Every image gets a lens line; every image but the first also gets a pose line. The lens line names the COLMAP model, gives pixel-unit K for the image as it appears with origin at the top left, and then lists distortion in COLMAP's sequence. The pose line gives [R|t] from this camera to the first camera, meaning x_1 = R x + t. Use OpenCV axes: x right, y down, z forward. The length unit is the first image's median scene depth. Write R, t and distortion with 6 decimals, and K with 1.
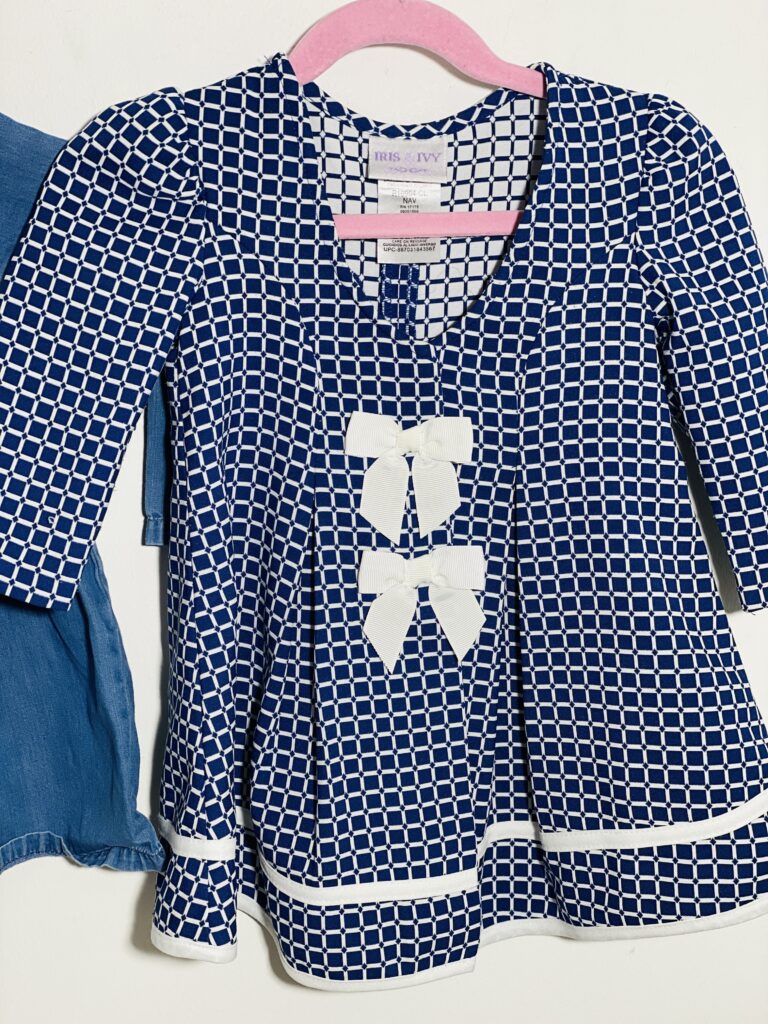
lens RADIAL K [[1527.5, 0, 384.0], [0, 1527.5, 512.0], [0, 0, 1]] dist [0.080888, 0.067766]
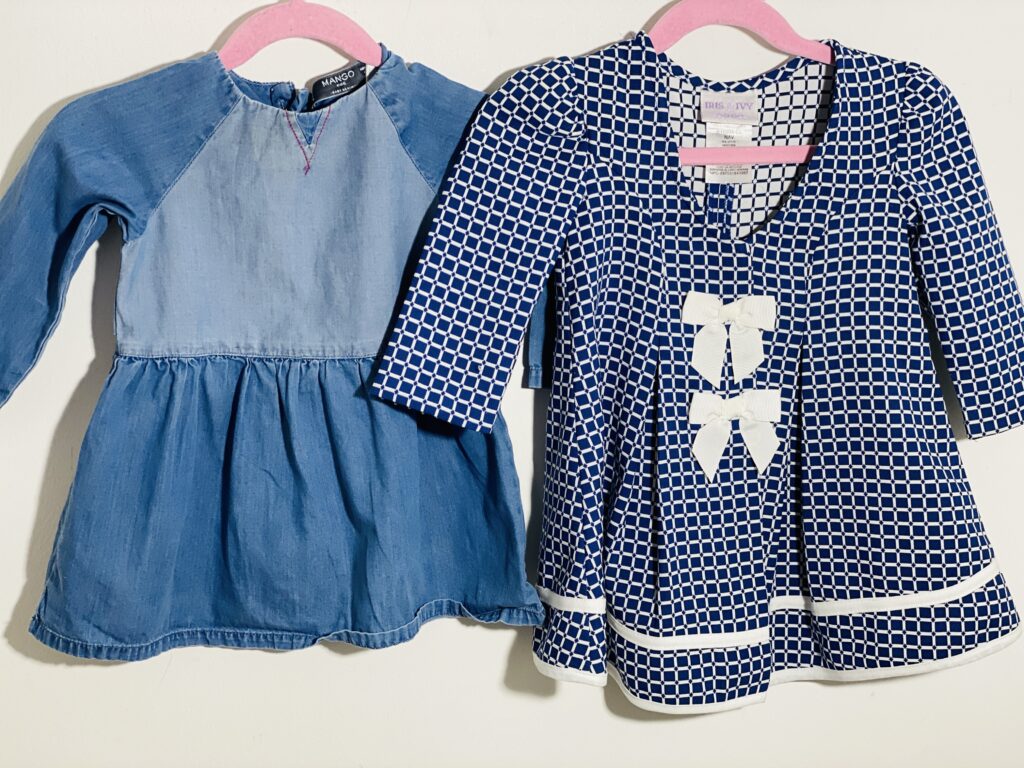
lens RADIAL K [[1527.6, 0, 512.0], [0, 1527.6, 384.0], [0, 0, 1]] dist [0.098912, 0.031726]
pose [[0.999593, 0.007437, 0.027541, -0.216926], [-0.007673, 0.999935, 0.008488, 0.007199], [-0.027476, -0.008696, 0.999585, -0.372557]]
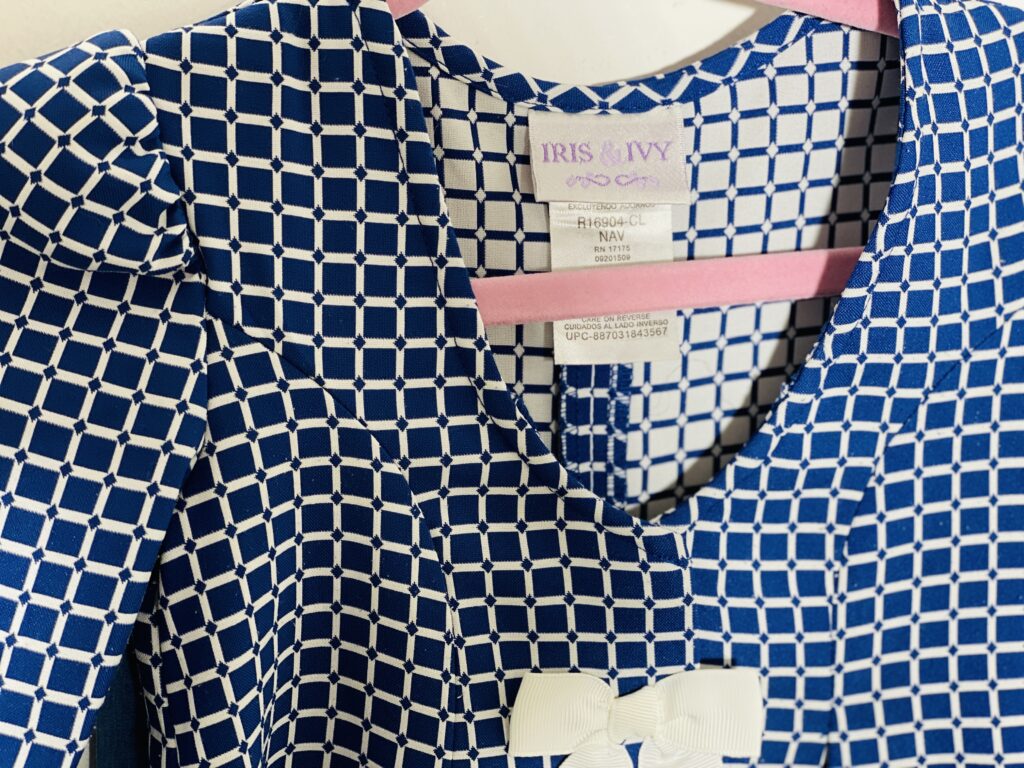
lens RADIAL K [[1527.5, 0, 515.9], [0, 1527.5, 362.5], [0, 0, 1]] dist [0.080888, 0.067766]
pose [[0.990335, -0.047725, 0.130228, -0.082880], [0.041503, 0.997883, 0.050076, -0.191598], [-0.132342, -0.044187, 0.990219, 0.515366]]
